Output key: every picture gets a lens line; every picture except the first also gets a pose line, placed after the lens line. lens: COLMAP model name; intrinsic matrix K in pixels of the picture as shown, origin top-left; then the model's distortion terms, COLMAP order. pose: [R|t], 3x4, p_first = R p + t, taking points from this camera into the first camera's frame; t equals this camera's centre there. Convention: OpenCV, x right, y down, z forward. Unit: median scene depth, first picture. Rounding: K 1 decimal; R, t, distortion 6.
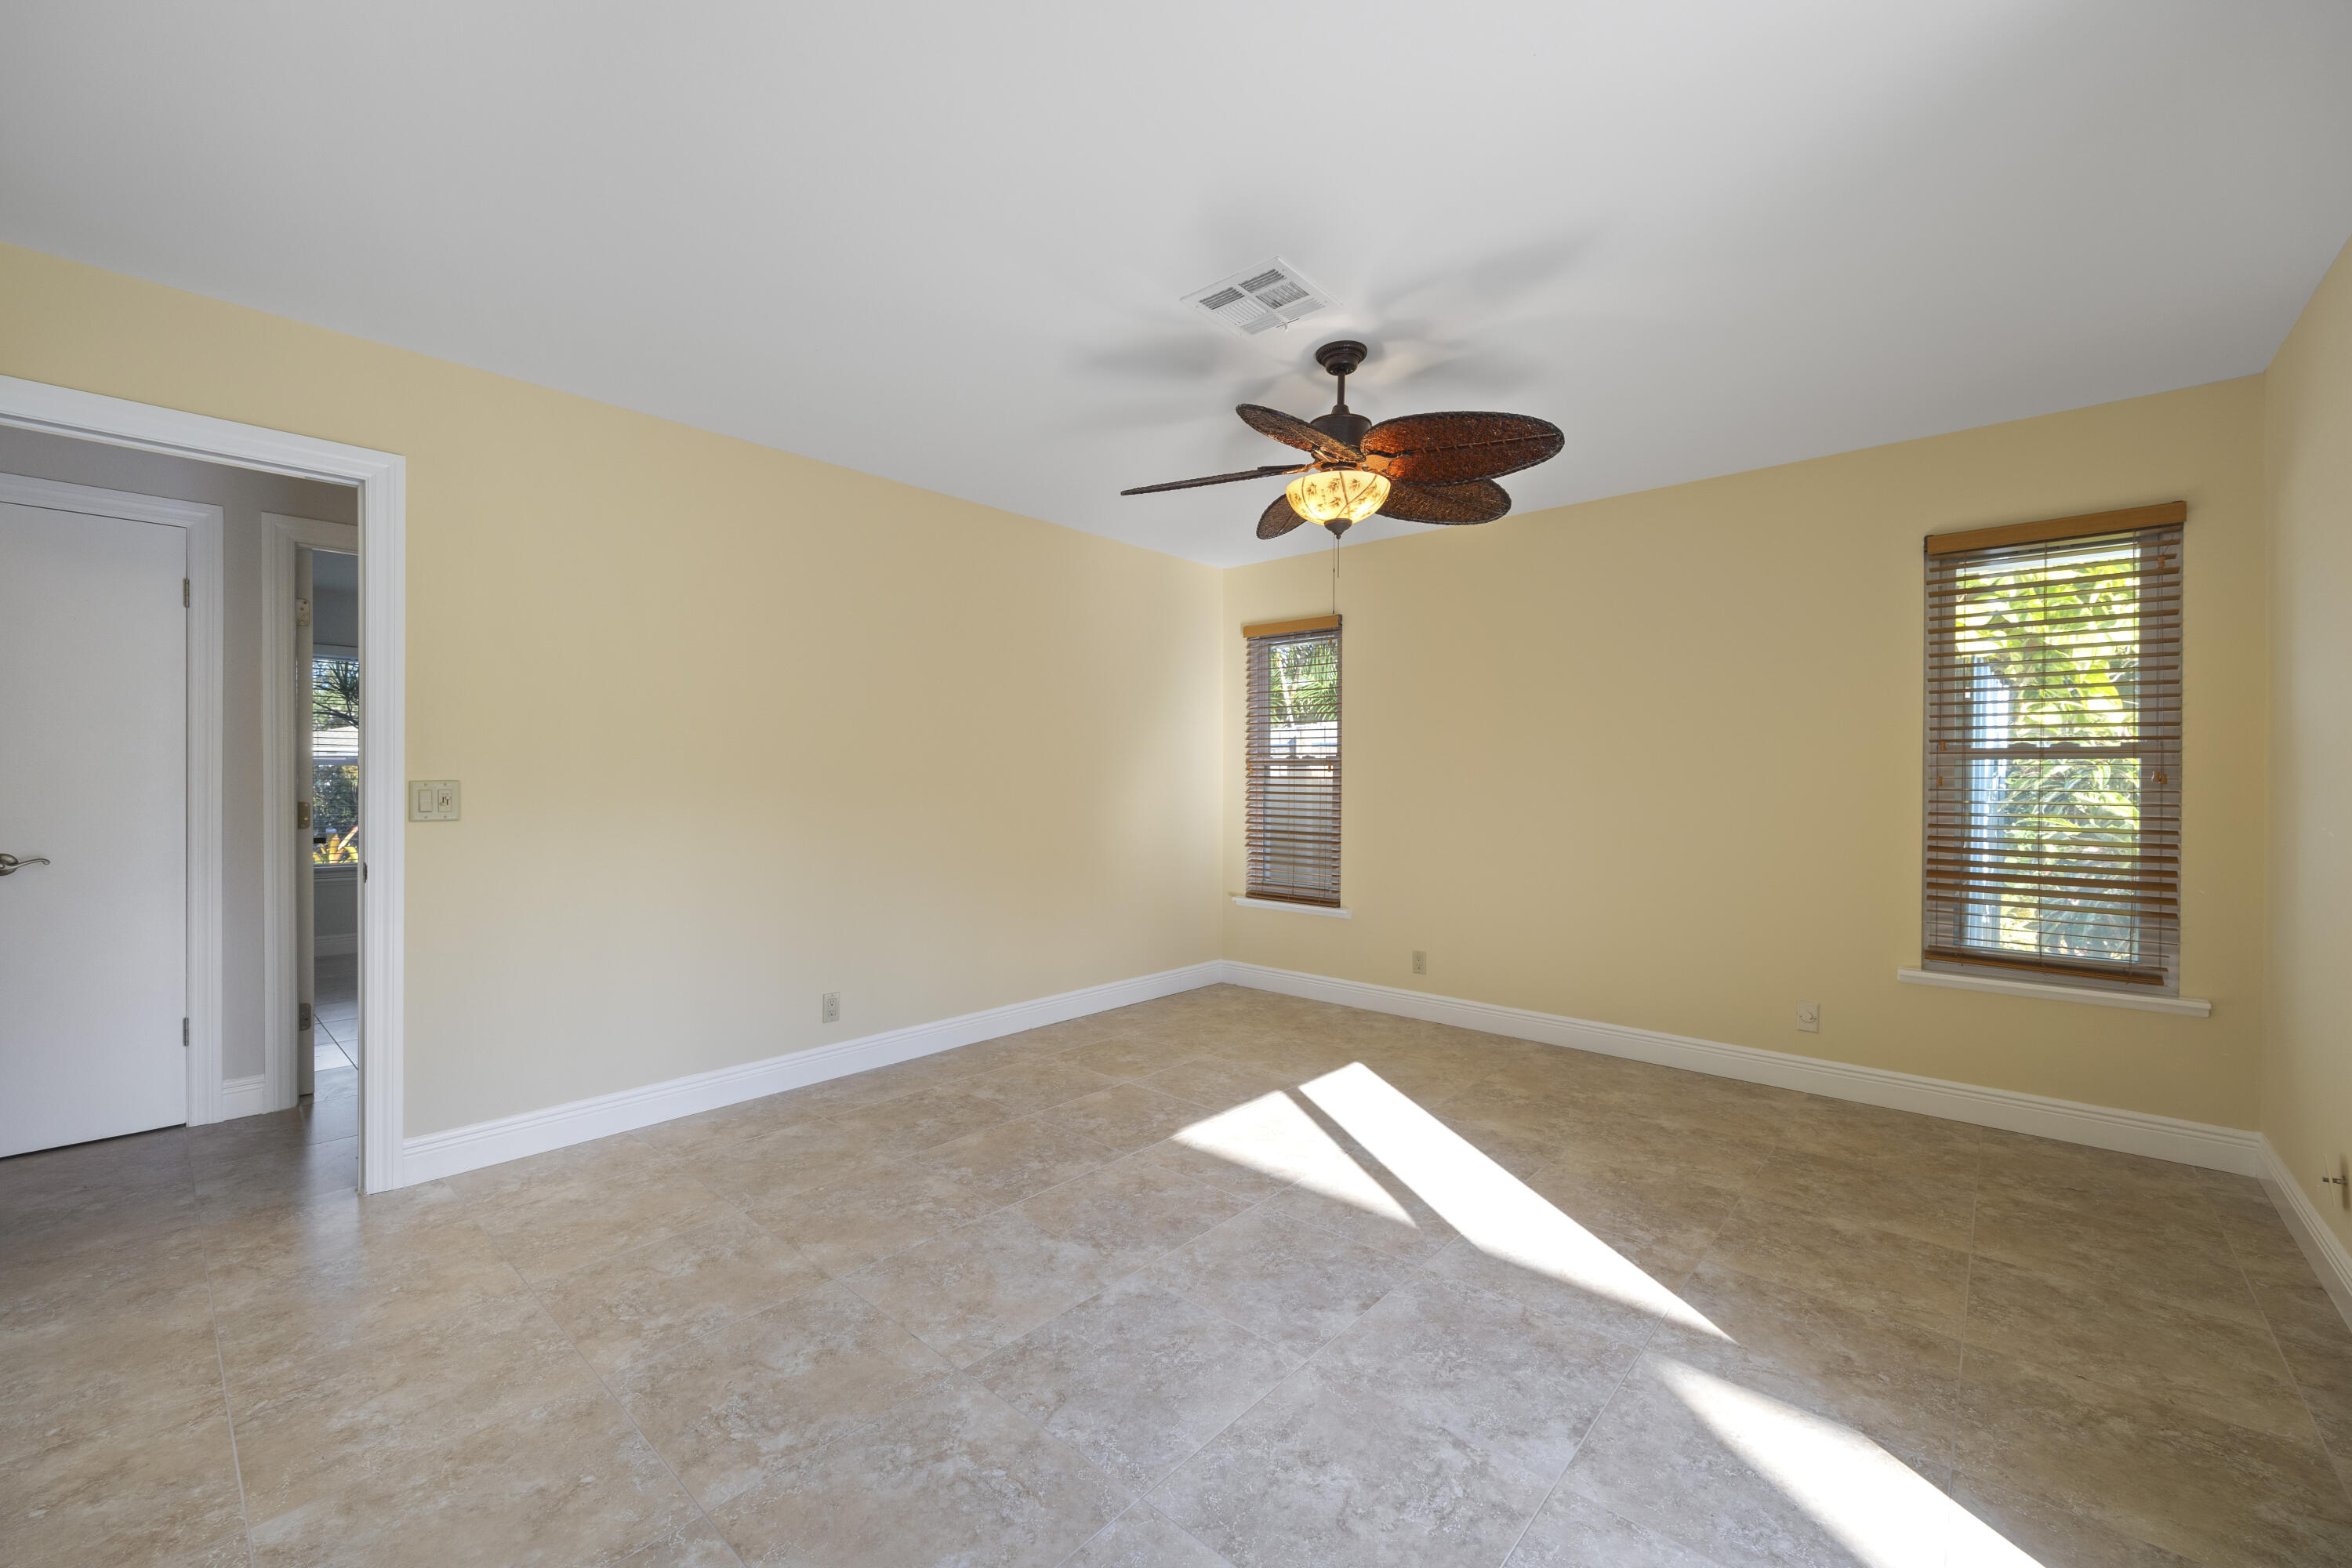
lens RADIAL K [[937.4, 0, 1173.7], [0, 937.4, 788.4], [0, 0, 1]] dist [-0.005609, 0.000335]
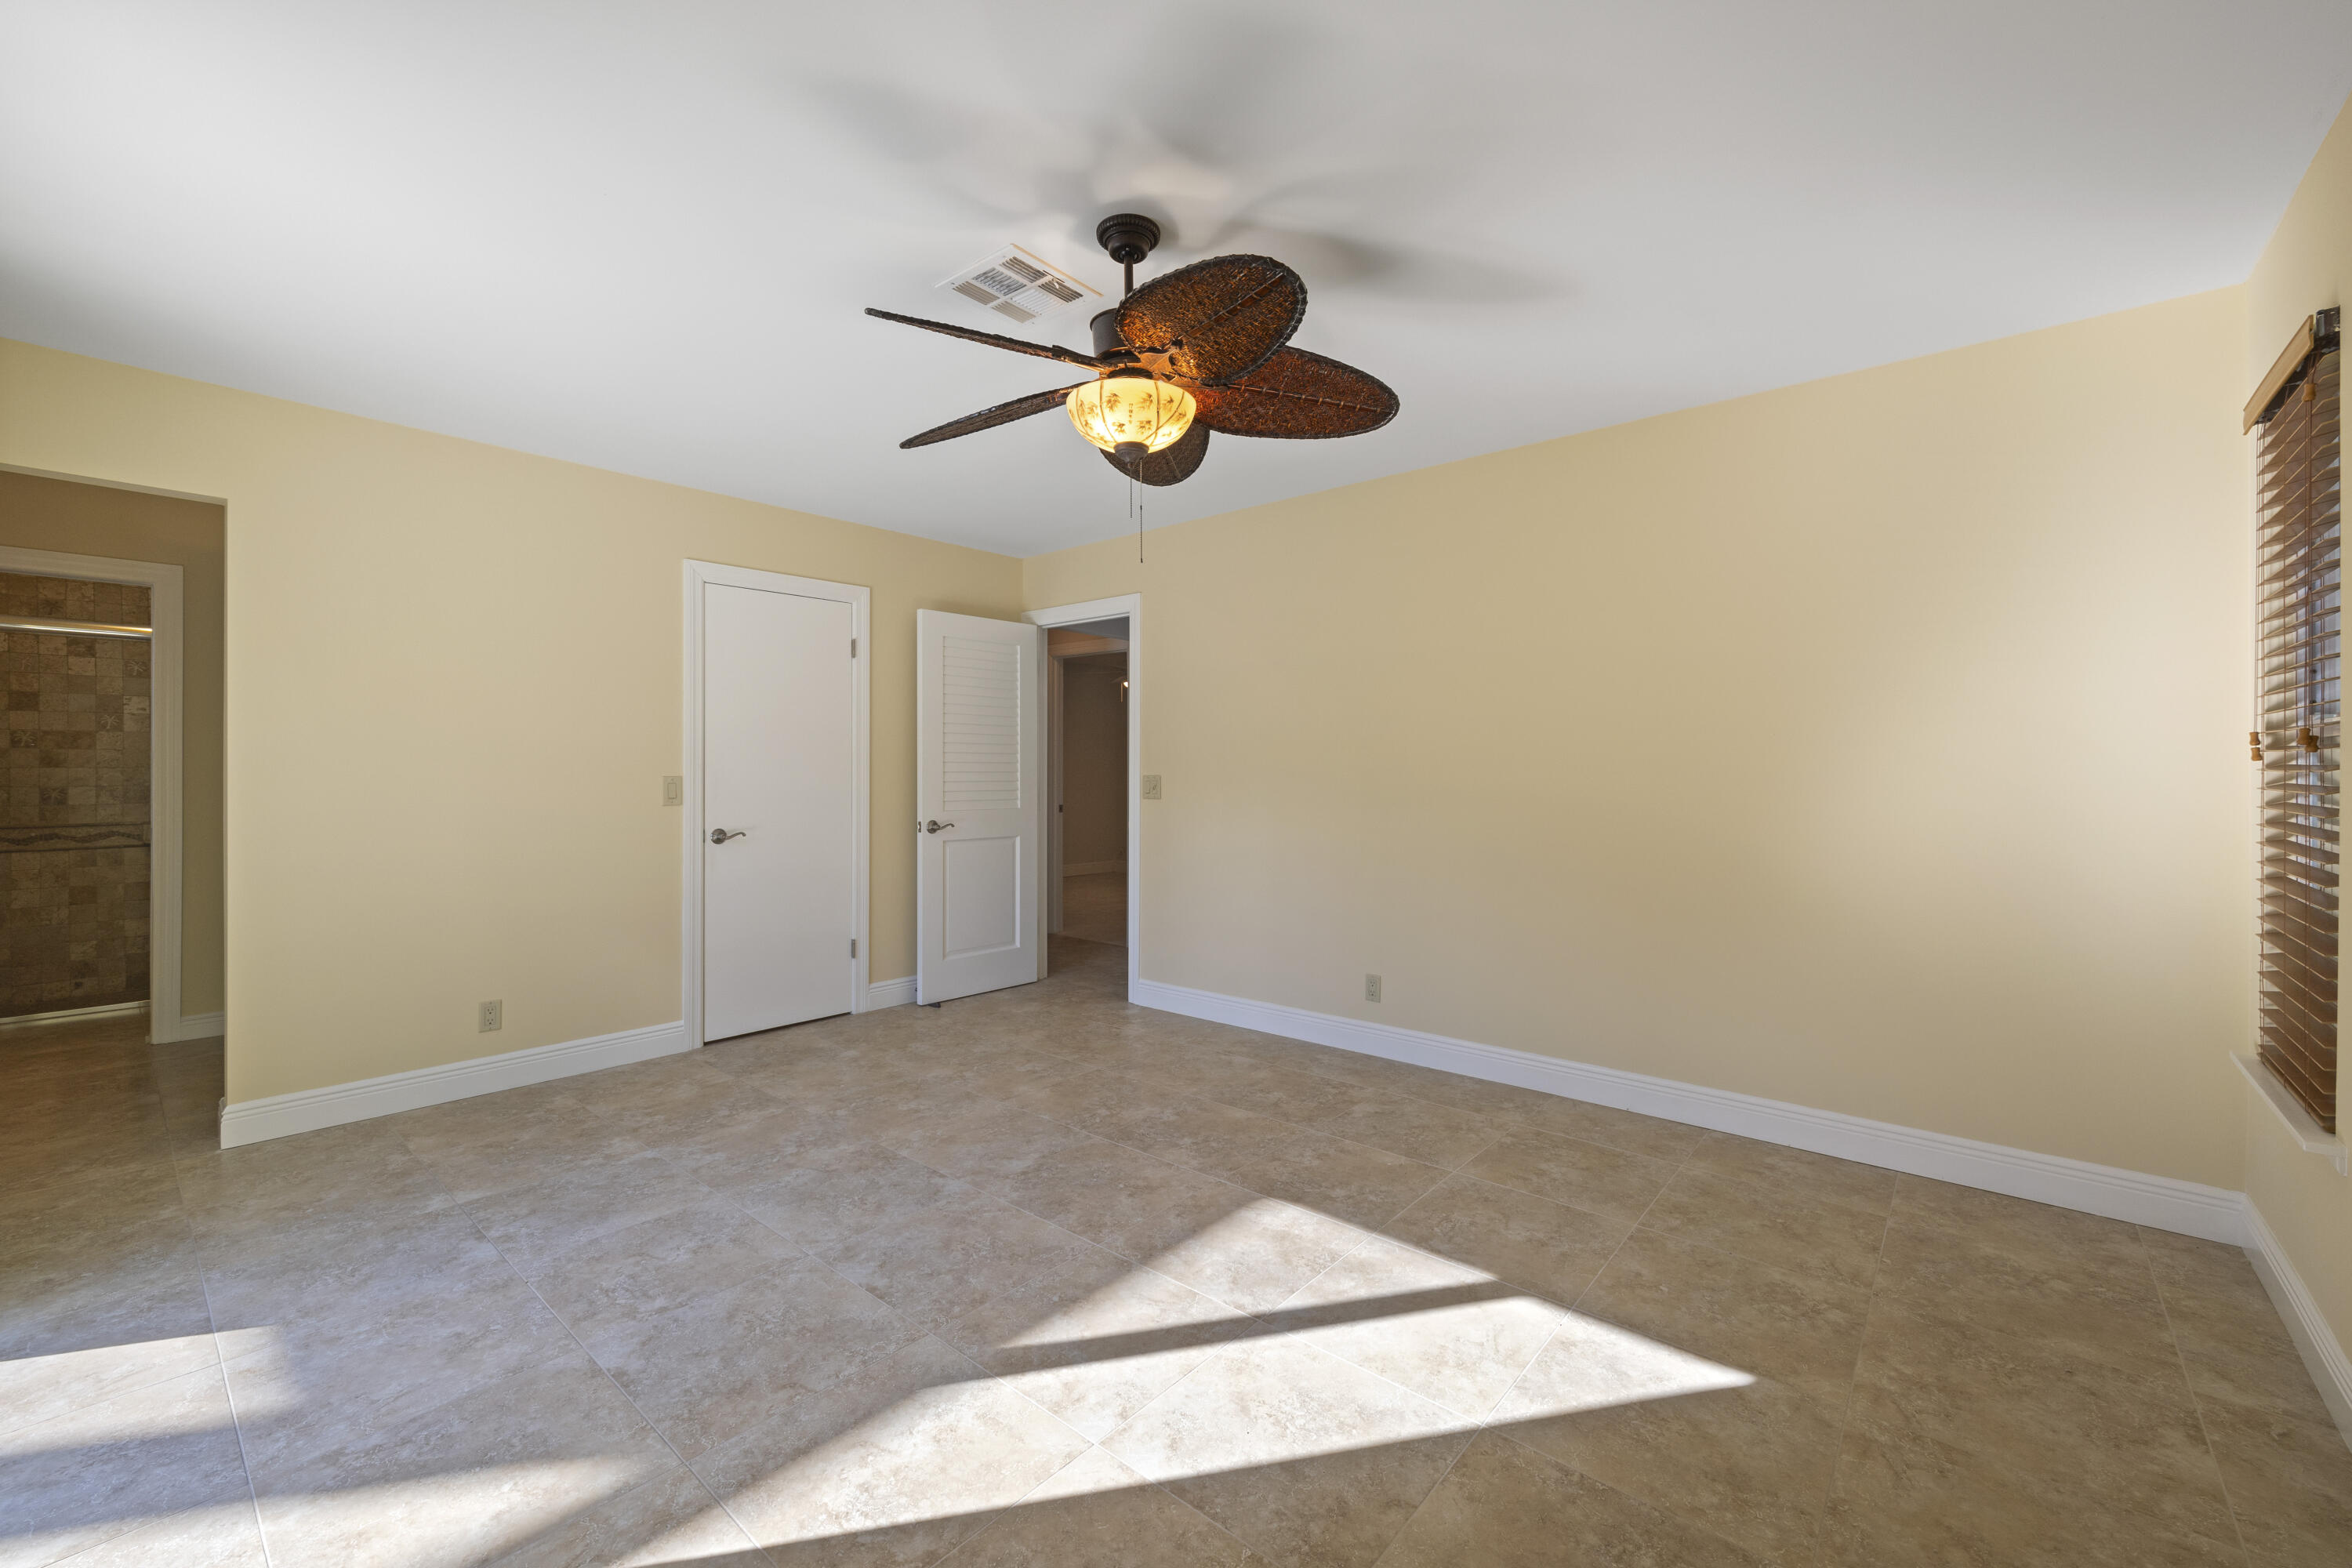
lens RADIAL K [[945.2, 0, 1162.9], [0, 945.2, 773.5], [0, 0, 1]] dist [-0.002381, -0.000246]
pose [[0.008208, -0.005053, -0.999954, 1.065987], [-0.008848, 0.999948, -0.005126, -0.005573], [0.999927, 0.008889, 0.008162, 1.121525]]
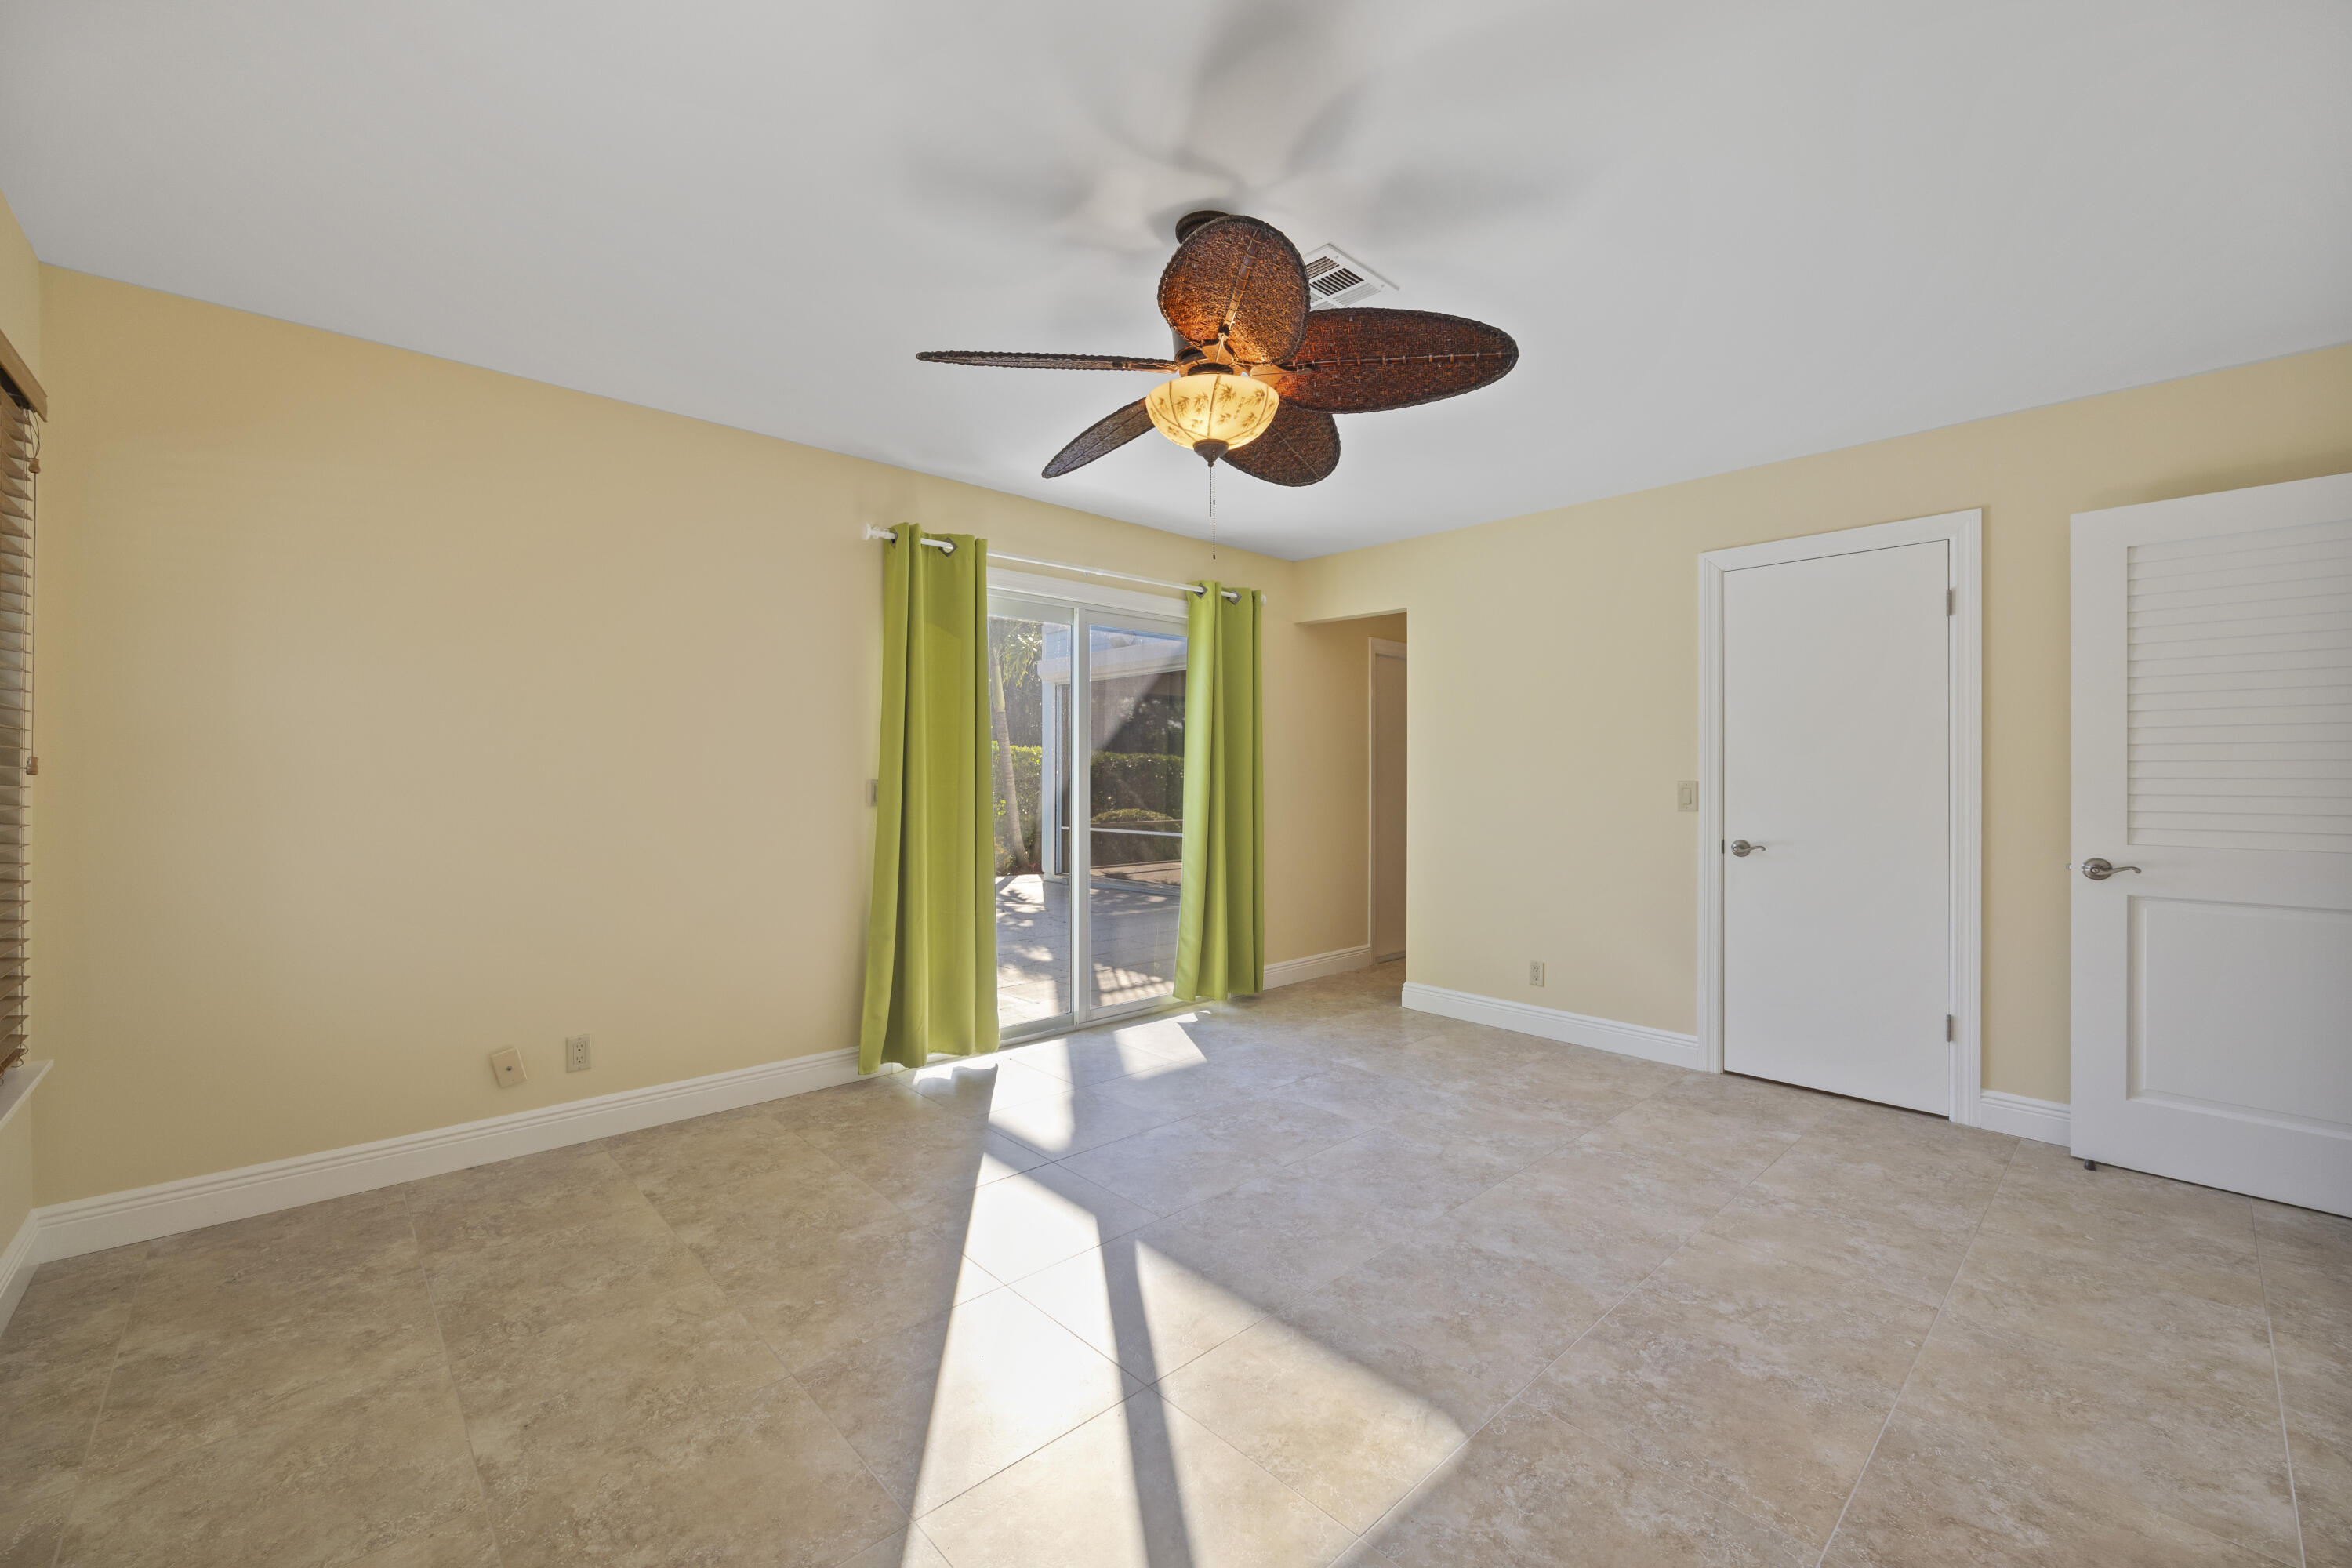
lens RADIAL K [[945.2, 0, 1158.6], [0, 945.2, 777.2], [0, 0, 1]] dist [-0.002381, -0.000246]
pose [[-0.994432, -0.008841, 0.105006, 0.146718], [-0.007806, 0.999917, 0.010259, -0.018211], [-0.105088, 0.009382, -0.994419, 1.956362]]
